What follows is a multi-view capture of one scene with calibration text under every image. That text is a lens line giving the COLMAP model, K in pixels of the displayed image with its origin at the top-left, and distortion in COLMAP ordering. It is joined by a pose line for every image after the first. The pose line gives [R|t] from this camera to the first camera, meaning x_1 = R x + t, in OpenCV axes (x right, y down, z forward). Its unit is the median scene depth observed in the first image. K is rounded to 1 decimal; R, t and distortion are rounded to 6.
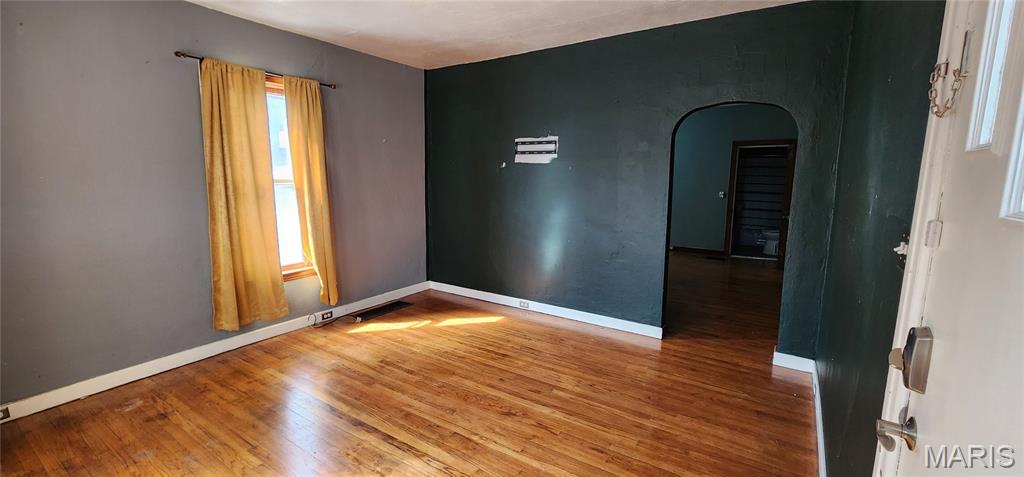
lens RADIAL K [[424.3, 0, 511.2], [0, 424.3, 234.1], [0, 0, 1]] dist [-0.004797, -0.000198]
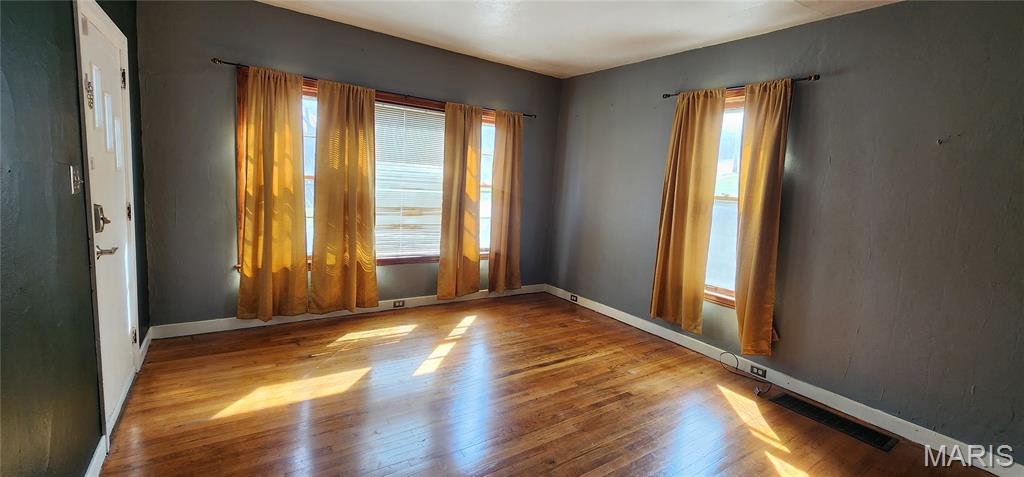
lens RADIAL K [[424.3, 0, 512.0], [0, 424.3, 235.4], [0, 0, 1]] dist [-0.004797, -0.000198]
pose [[-0.386453, 0.083644, -0.918508, 0.580325], [-0.209349, 0.961930, 0.175680, -0.123698], [0.898235, 0.260181, -0.354230, 1.018814]]
